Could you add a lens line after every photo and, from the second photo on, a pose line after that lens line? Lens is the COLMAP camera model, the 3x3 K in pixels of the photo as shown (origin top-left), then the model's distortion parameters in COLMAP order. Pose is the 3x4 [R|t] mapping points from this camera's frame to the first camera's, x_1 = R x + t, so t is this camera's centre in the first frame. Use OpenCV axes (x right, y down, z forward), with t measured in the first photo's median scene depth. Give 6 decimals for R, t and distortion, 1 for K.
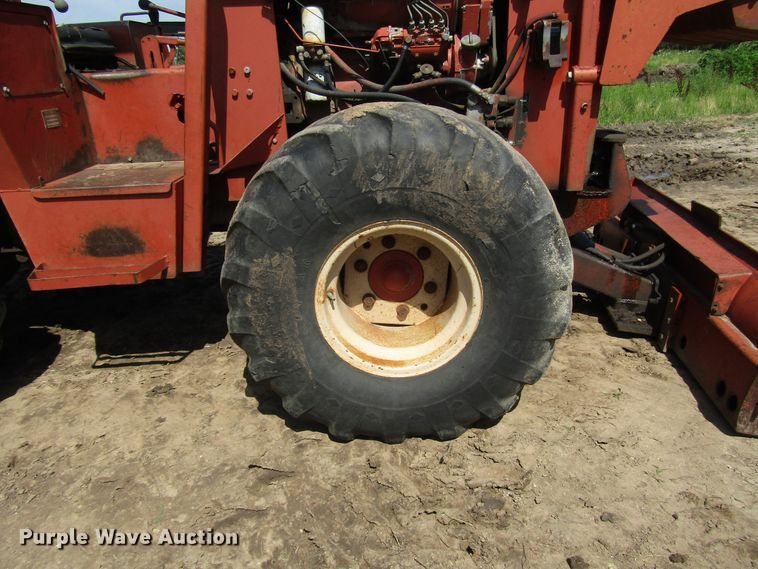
lens RADIAL K [[539.3, 0, 375.7], [0, 539.3, 282.5], [0, 0, 1]] dist [-0.004859, -0.000561]
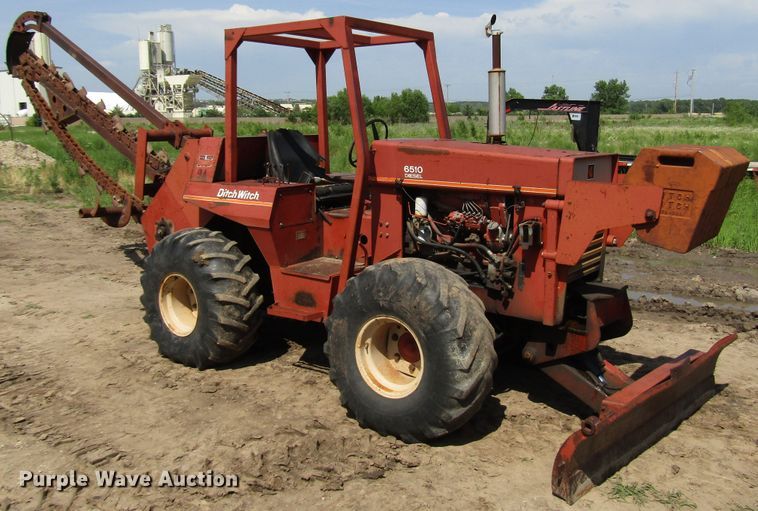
lens RADIAL K [[702.7, 0, 378.4], [0, 702.7, 204.7], [0, 0, 1]] dist [-0.004667, 0.004683]
pose [[0.802384, 0.116377, -0.585351, 1.256213], [-0.252974, 0.954654, -0.156970, -0.070470], [0.540540, 0.274029, 0.795440, -1.065082]]
